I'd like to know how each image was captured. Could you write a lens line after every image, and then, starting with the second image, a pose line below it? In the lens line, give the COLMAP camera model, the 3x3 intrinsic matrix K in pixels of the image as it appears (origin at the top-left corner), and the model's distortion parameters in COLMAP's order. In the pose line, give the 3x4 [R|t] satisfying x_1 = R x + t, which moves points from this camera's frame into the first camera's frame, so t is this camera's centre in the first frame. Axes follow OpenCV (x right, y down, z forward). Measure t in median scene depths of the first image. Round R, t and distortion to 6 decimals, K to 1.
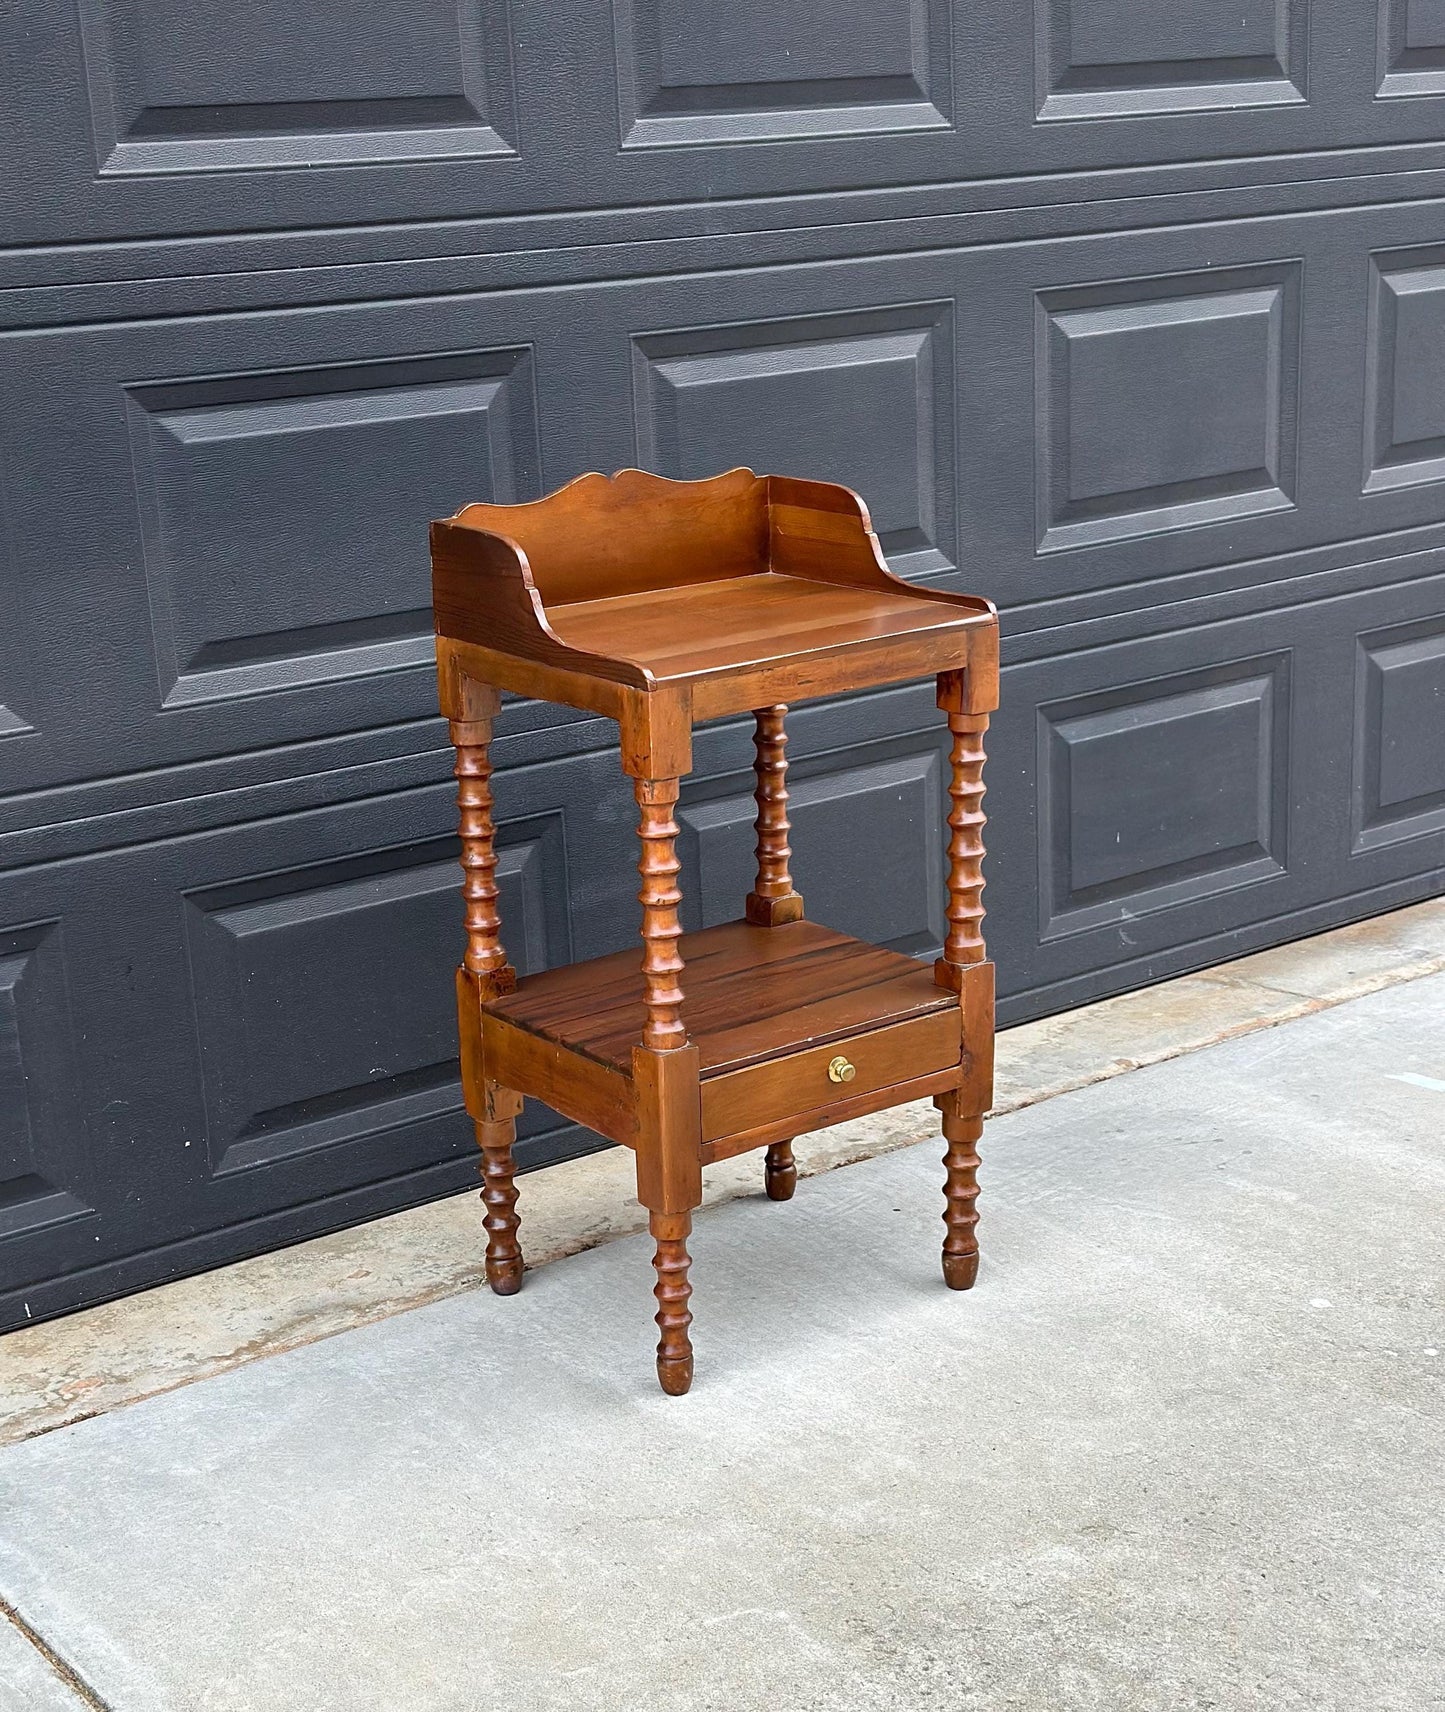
lens RADIAL K [[2752.3, 0, 700.1], [0, 2752.3, 992.6], [0, 0, 1]] dist [0.177317, -0.244334]
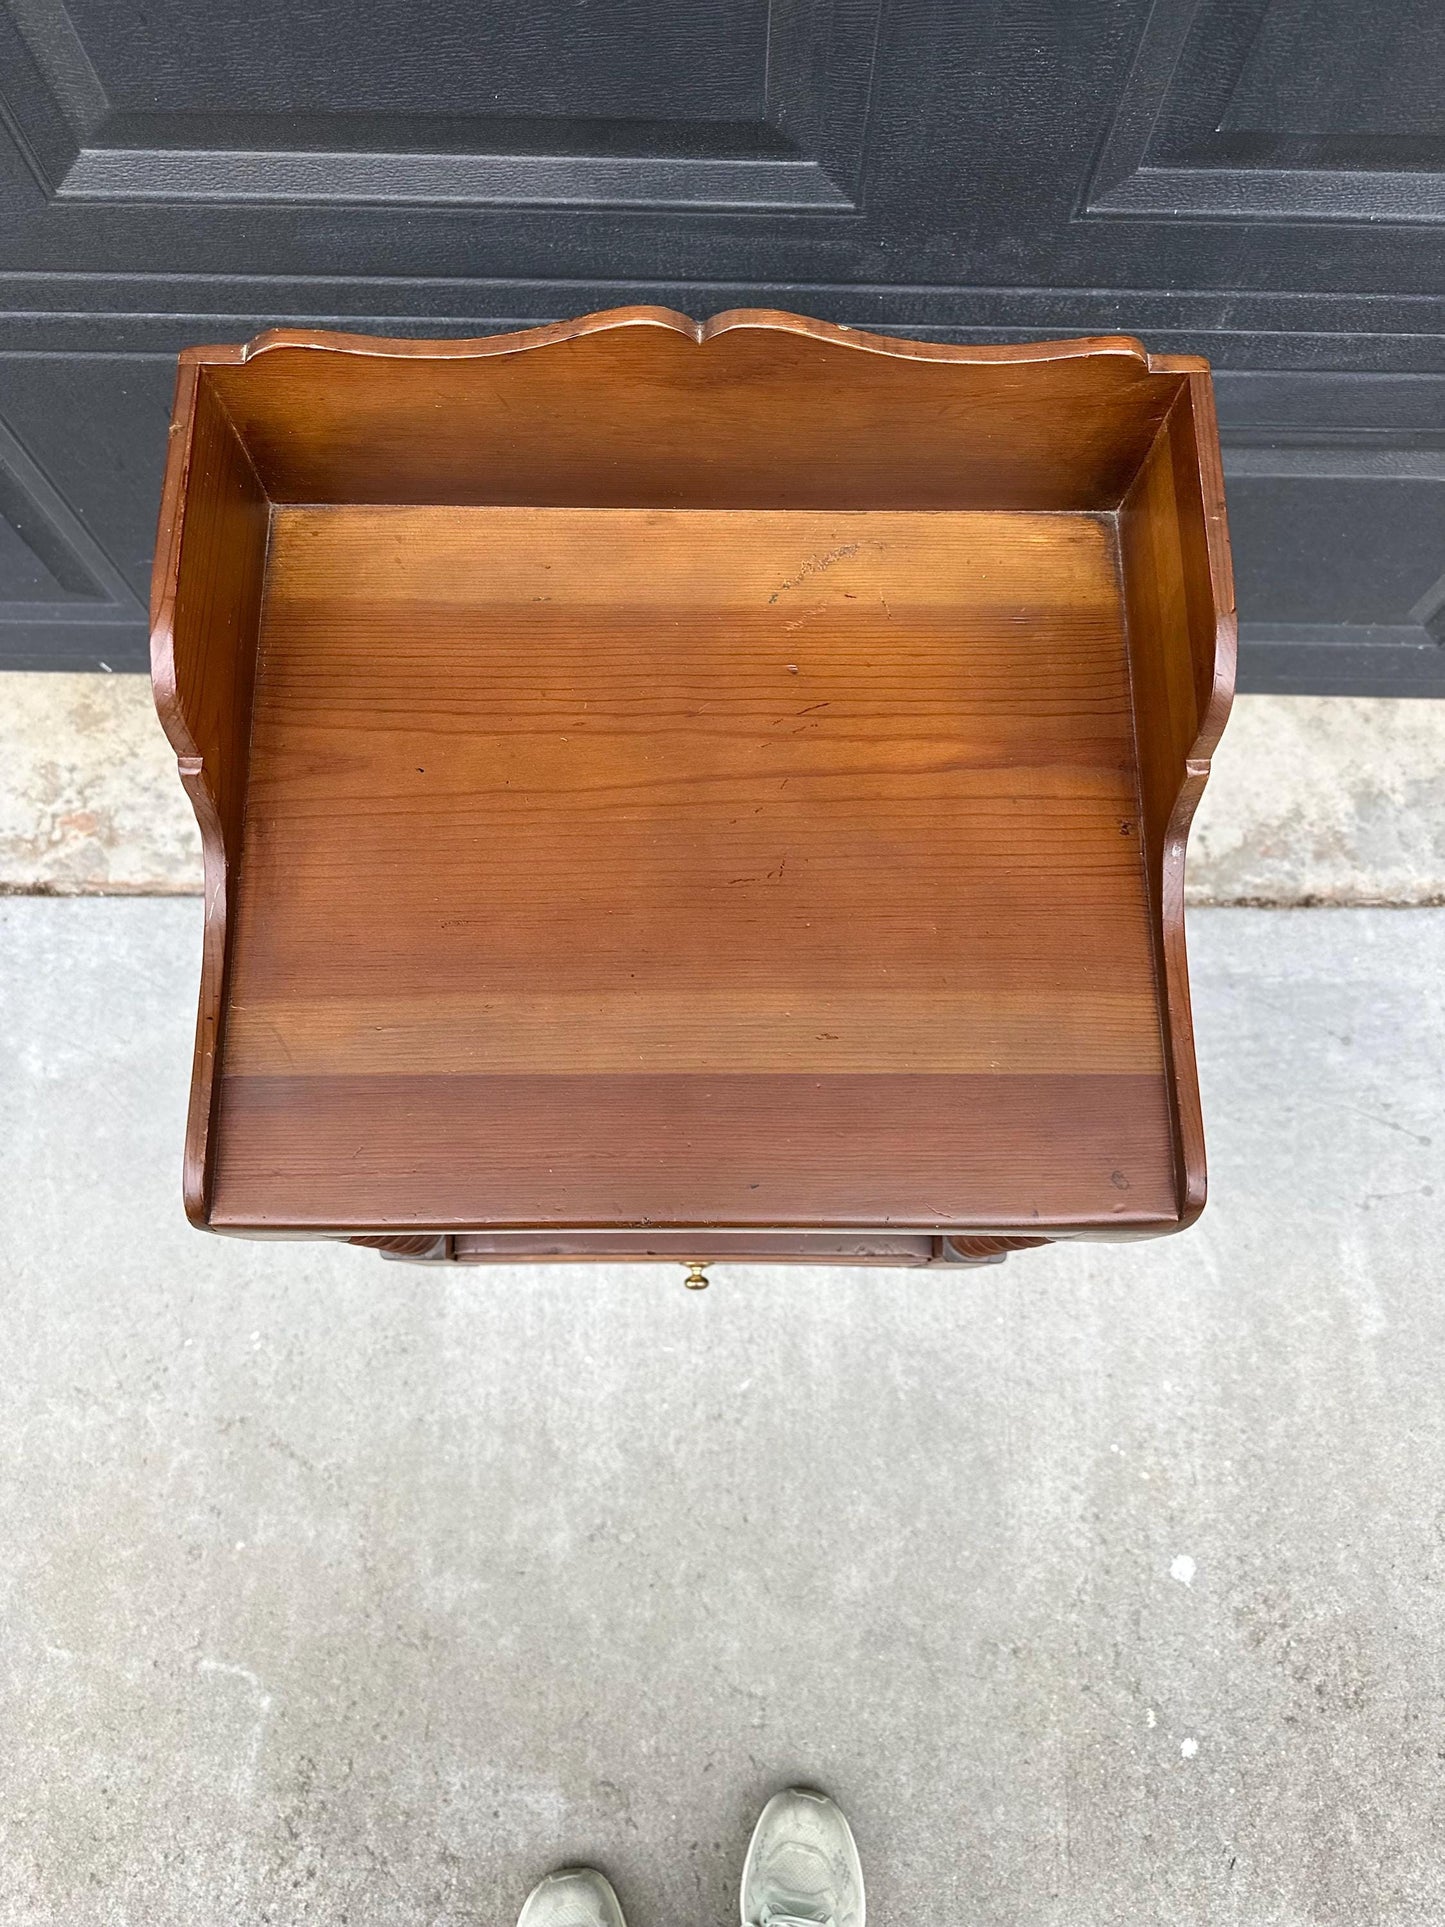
lens RADIAL K [[1382.6, 0, 722.5], [0, 1382.6, 963.5], [0, 0, 1]] dist [0.016150, -0.031109]
pose [[0.792061, 0.600425, -0.110138, 0.044509], [-0.231609, 0.462517, 0.855824, -0.303061], [0.564799, -0.652356, 0.505405, 0.812146]]
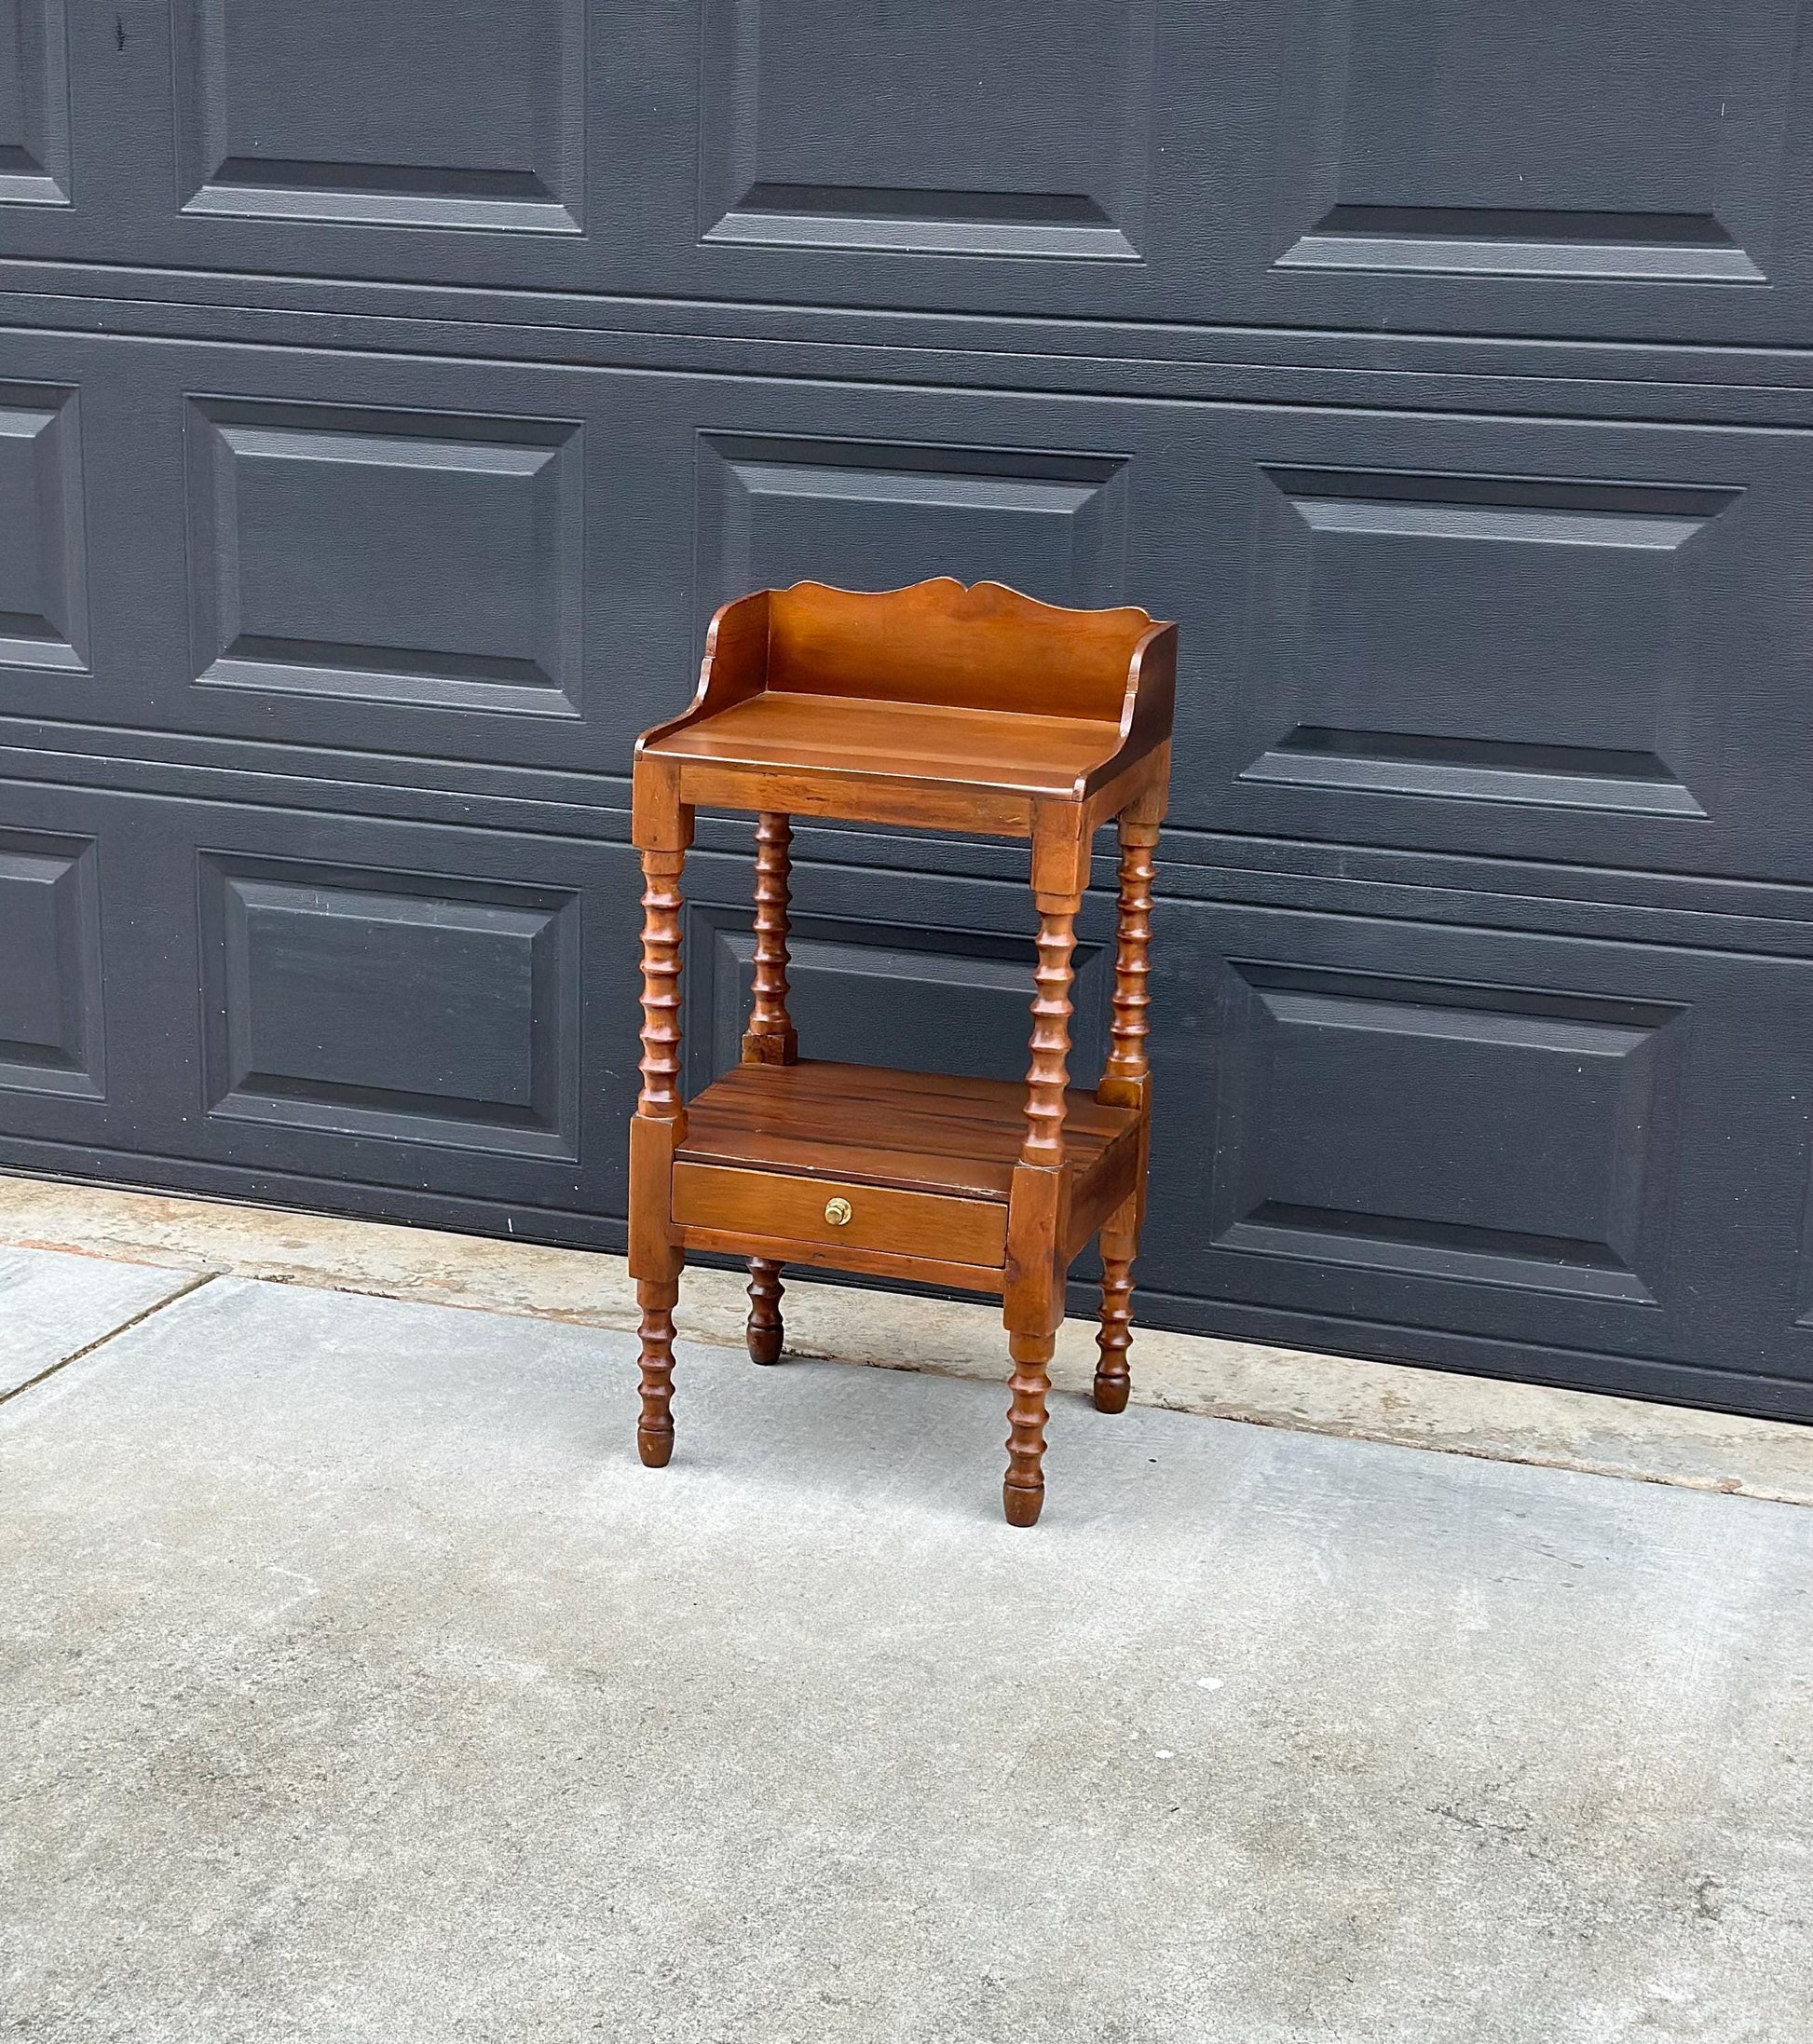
lens RADIAL K [[3424.1, 0, 898.5], [0, 3424.1, 1112.1], [0, 0, 1]] dist [0.164398, -0.119171]
pose [[0.568237, 0.283328, -0.772549, 0.906563], [-0.308000, 0.943839, 0.119603, -0.143110], [0.763048, 0.169982, 0.623589, 0.249376]]
